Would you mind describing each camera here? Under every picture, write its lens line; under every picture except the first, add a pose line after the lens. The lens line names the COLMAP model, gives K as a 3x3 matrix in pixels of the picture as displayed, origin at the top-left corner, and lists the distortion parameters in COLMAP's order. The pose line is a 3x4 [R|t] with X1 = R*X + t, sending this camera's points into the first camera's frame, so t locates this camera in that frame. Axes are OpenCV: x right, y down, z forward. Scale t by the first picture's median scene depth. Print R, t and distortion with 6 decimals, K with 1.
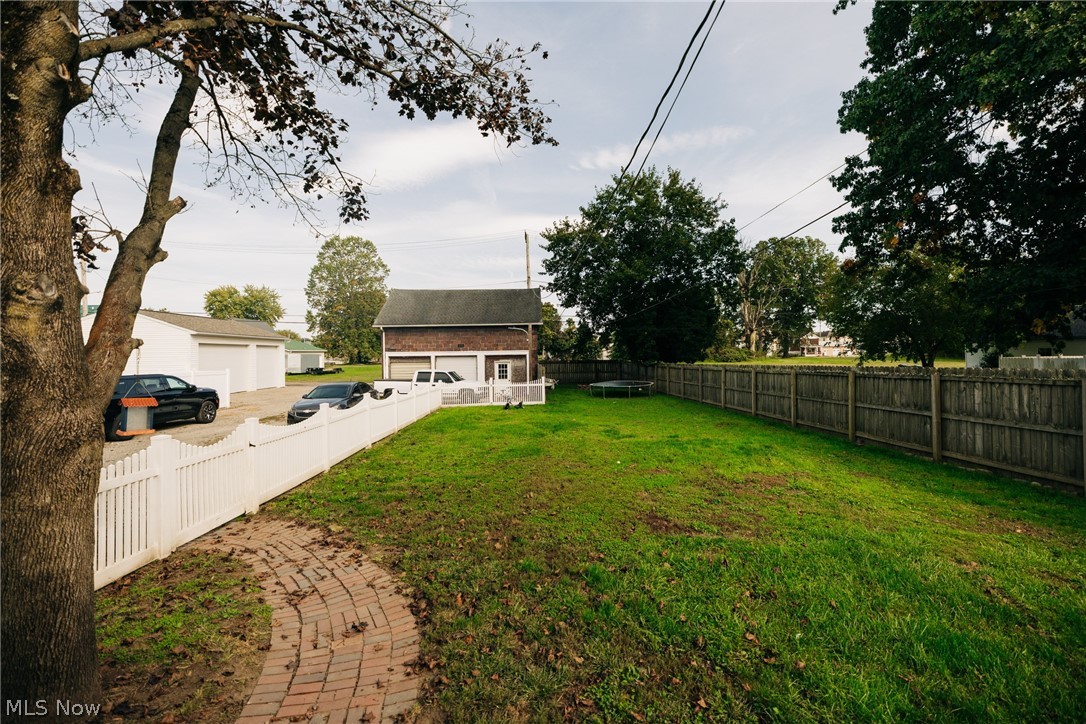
lens RADIAL K [[456.9, 0, 545.7], [0, 456.9, 359.9], [0, 0, 1]] dist [0.000190, 0.000138]
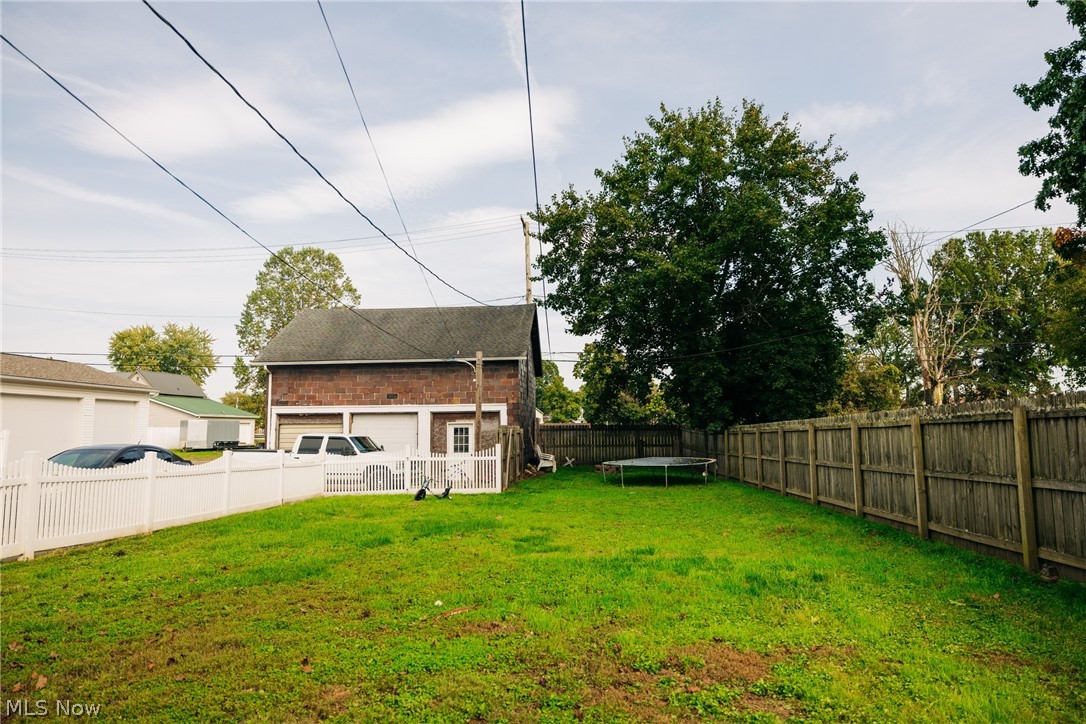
lens RADIAL K [[693.9, 0, 546.9], [0, 693.9, 358.8], [0, 0, 1]] dist [0.008222, -0.009257]
pose [[0.993809, -0.007828, -0.110827, 0.117425], [-0.004844, 0.993513, -0.113612, 0.022884], [0.110998, 0.113446, 0.987324, 0.113247]]
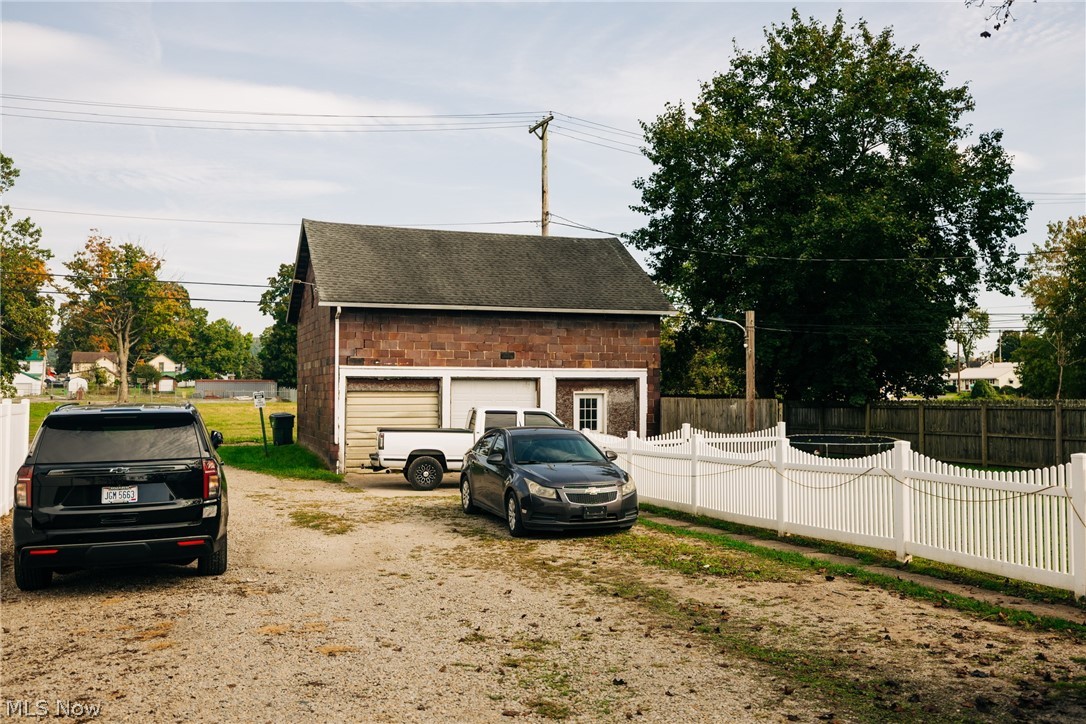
lens RADIAL K [[987.1, 0, 538.3], [0, 987.1, 359.3], [0, 0, 1]] dist [0.019743, 0.000000]
pose [[0.950509, 0.024411, 0.309737, -0.452242], [-0.010972, 0.998924, -0.045057, 0.015636], [-0.310504, 0.039428, 0.949754, 0.069992]]
